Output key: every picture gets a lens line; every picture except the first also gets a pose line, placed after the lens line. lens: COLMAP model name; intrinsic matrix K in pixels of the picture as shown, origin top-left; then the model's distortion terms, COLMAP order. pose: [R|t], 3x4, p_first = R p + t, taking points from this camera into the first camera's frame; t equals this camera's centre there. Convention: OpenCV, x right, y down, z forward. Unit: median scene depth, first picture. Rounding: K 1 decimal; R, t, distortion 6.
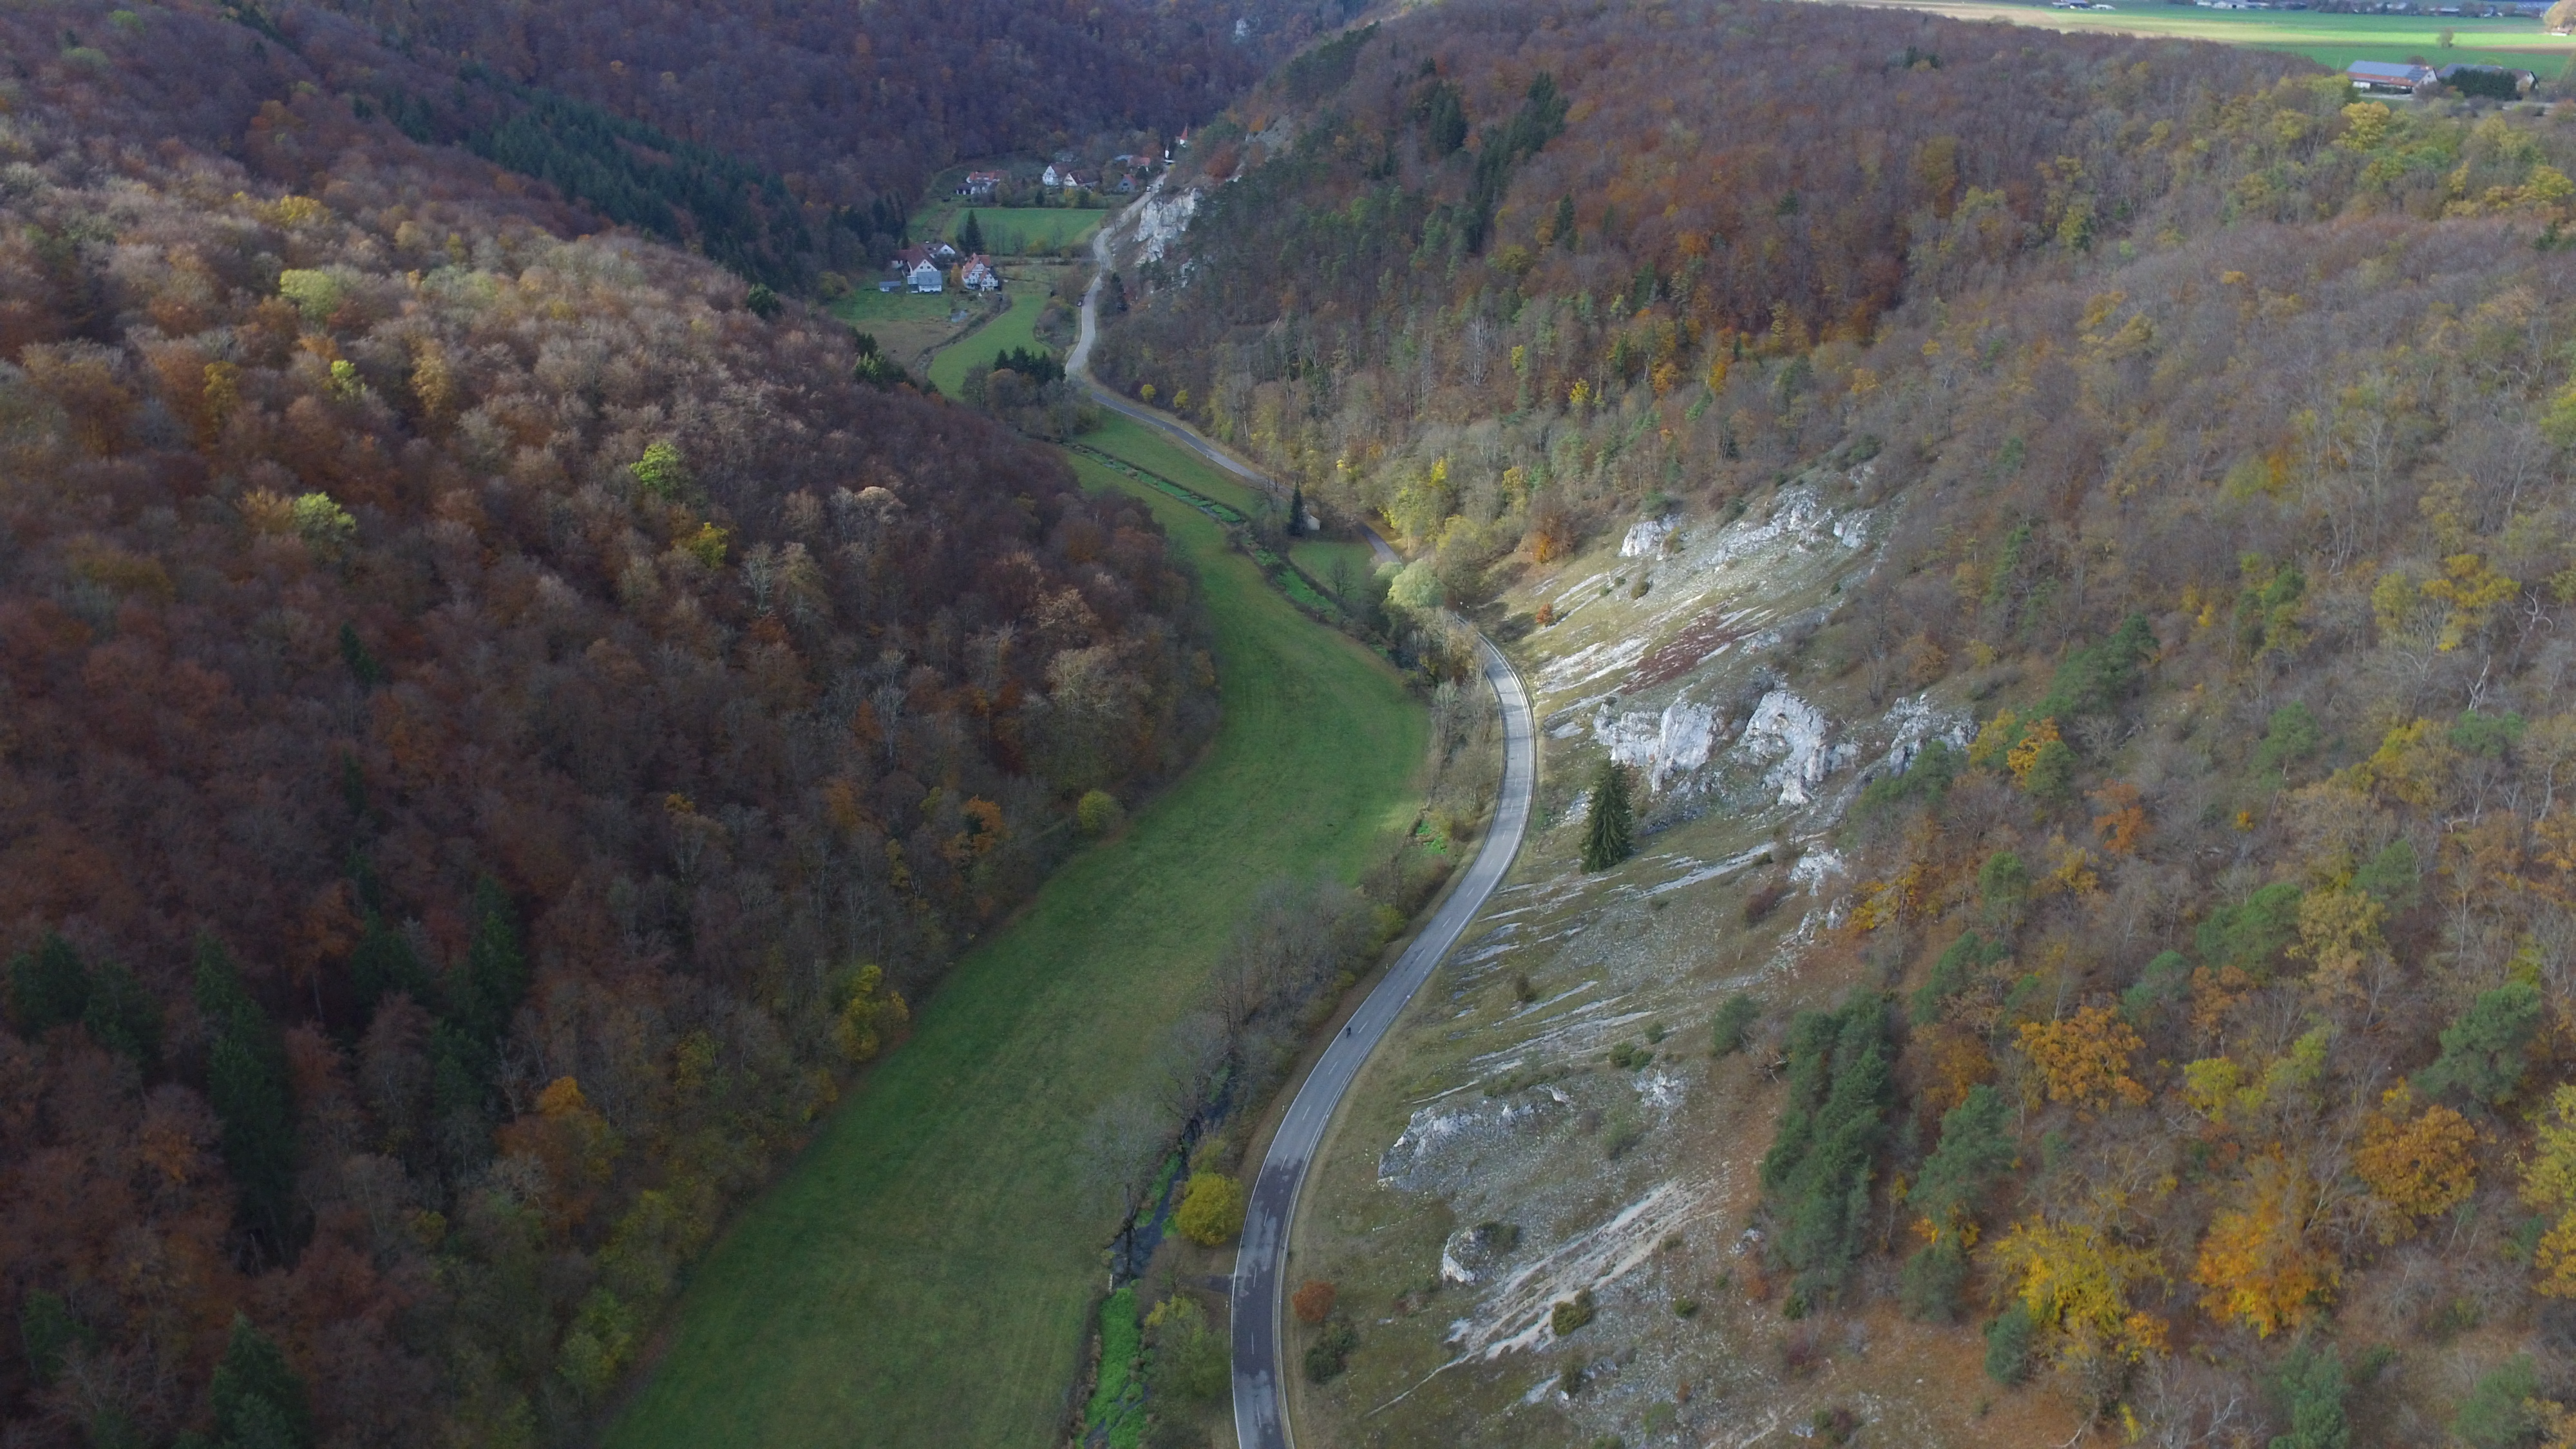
lens RADIAL K [[1746.3, 0, 1251.9], [0, 1746.3, 755.5], [0, 0, 1]] dist [-0.126757, 0.094642]
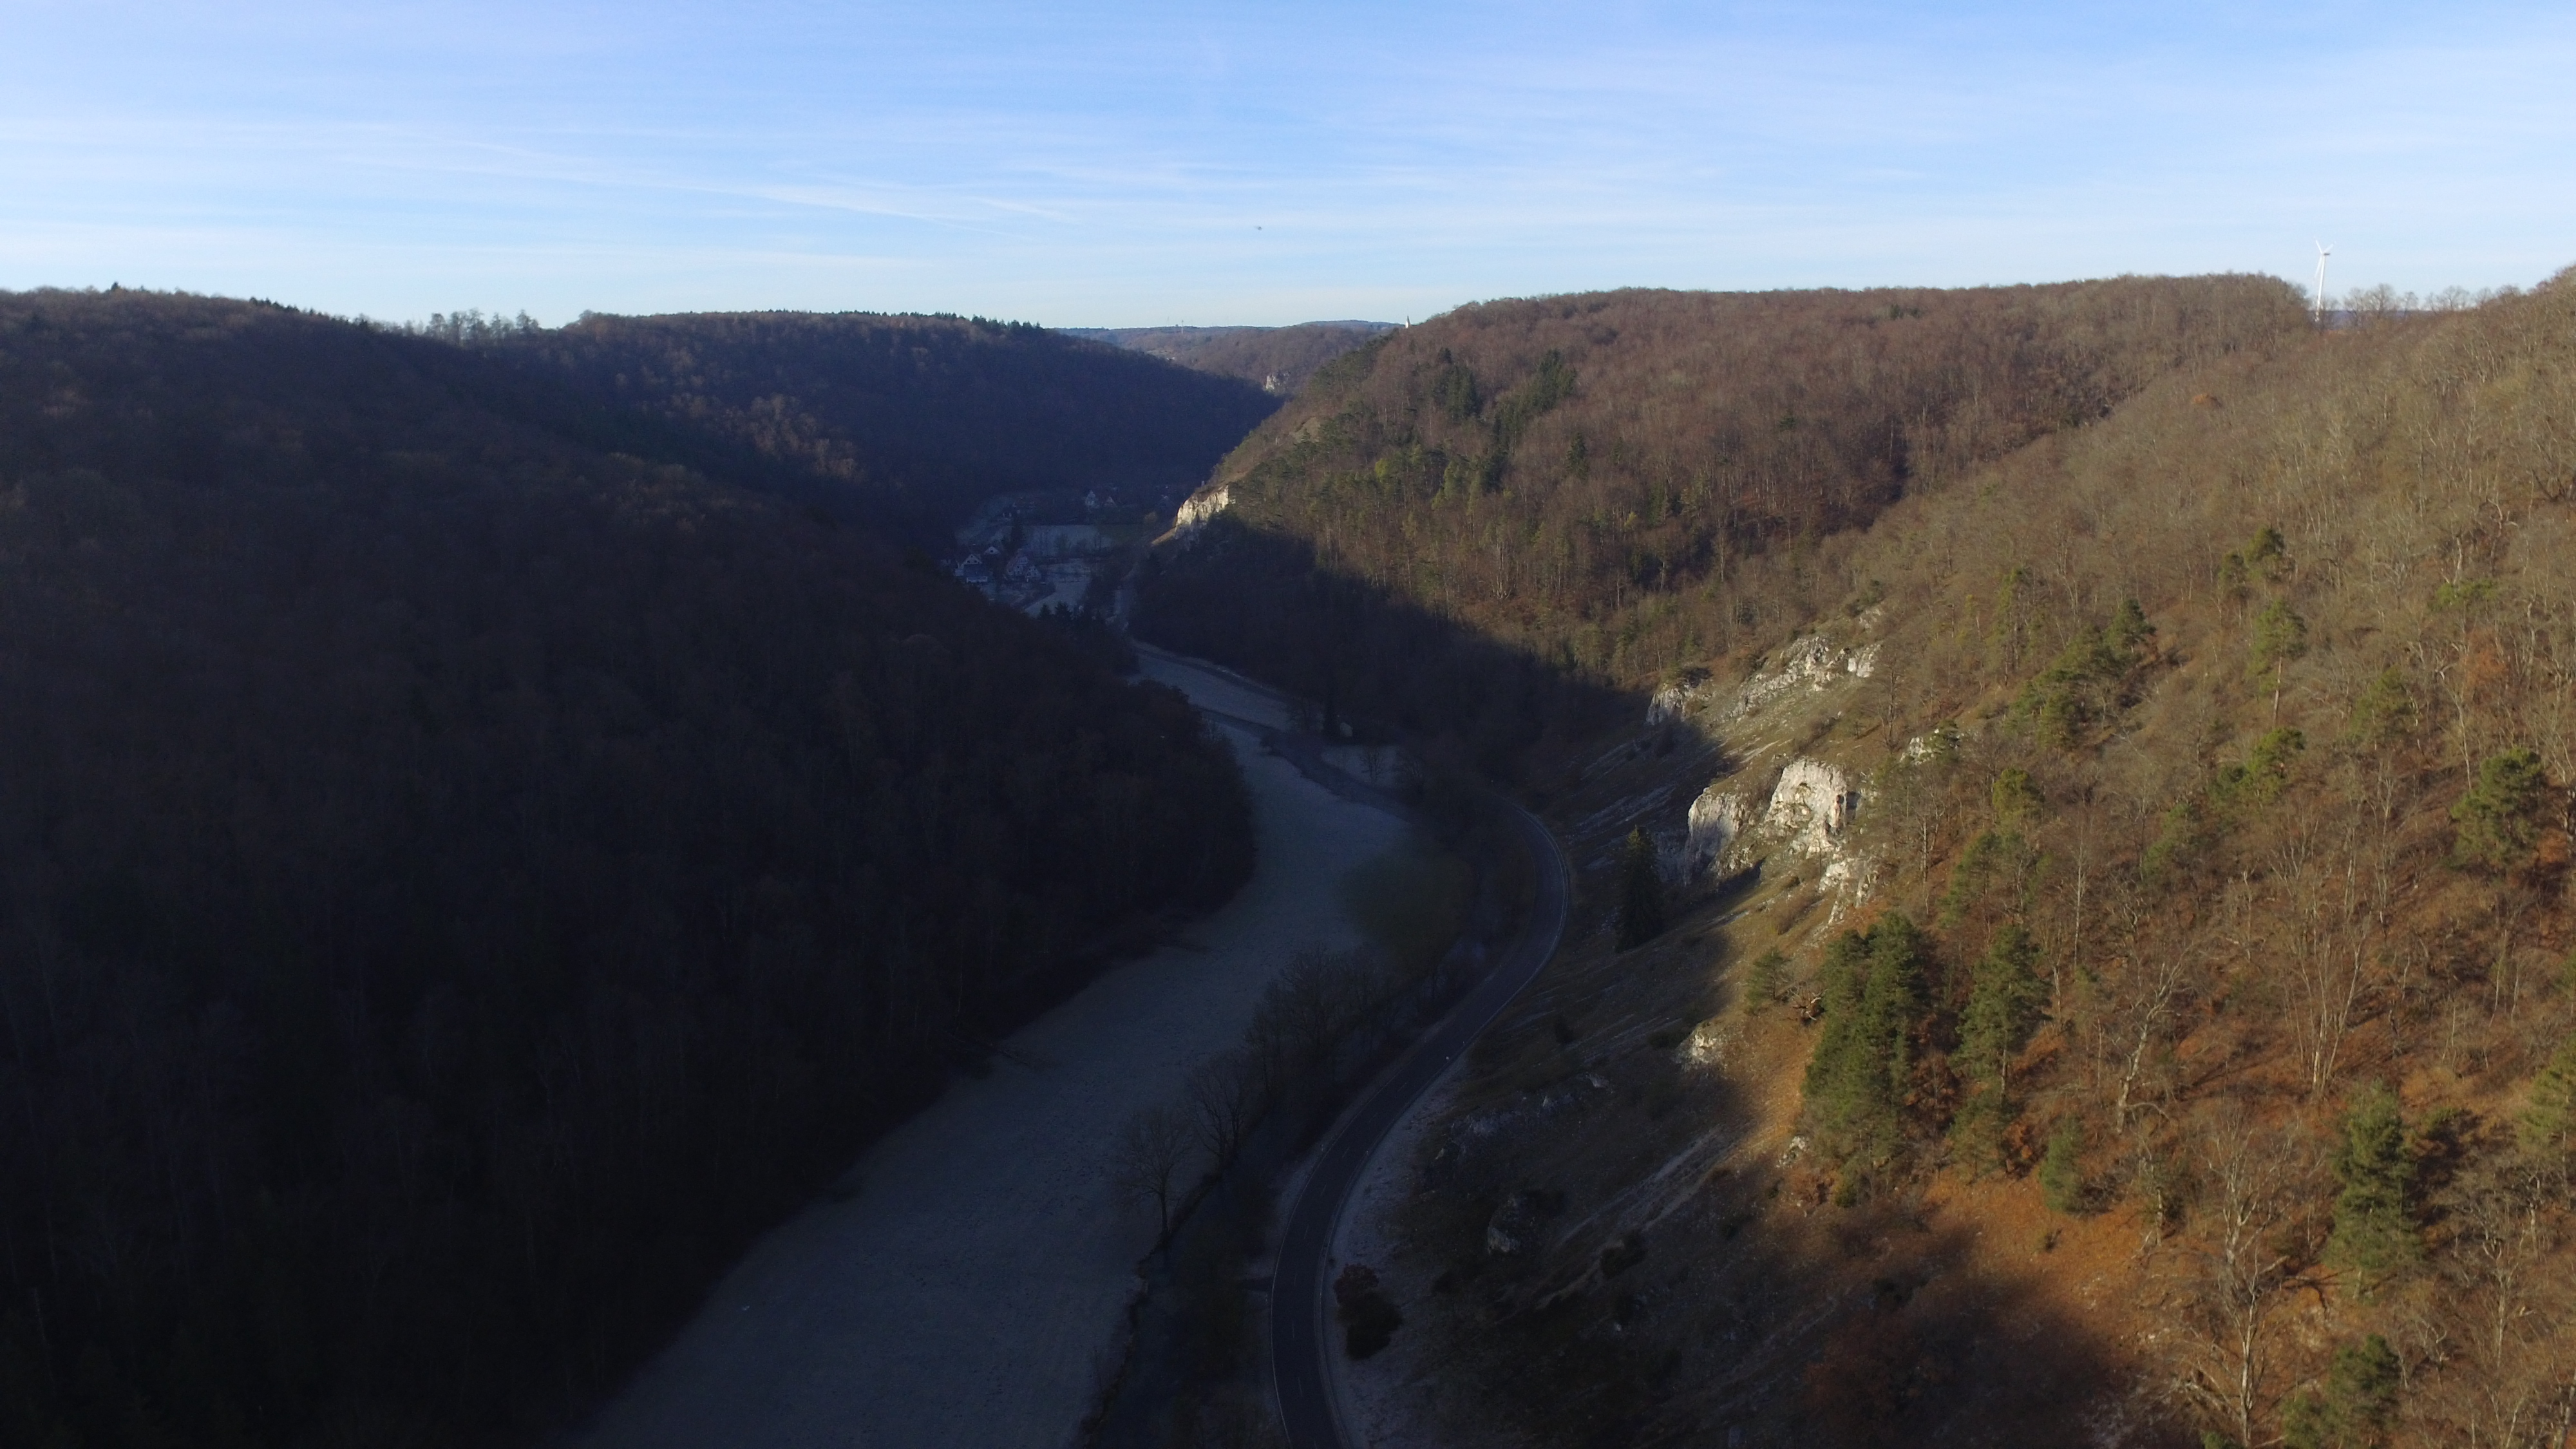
lens RADIAL K [[1746.3, 0, 1251.9], [0, 1746.3, 755.5], [0, 0, 1]] dist [-0.126757, 0.094642]
pose [[0.999399, -0.025571, -0.023398, 0.005037], [0.020047, 0.977143, -0.211634, 0.146174], [0.028275, 0.211038, 0.977069, -0.006403]]
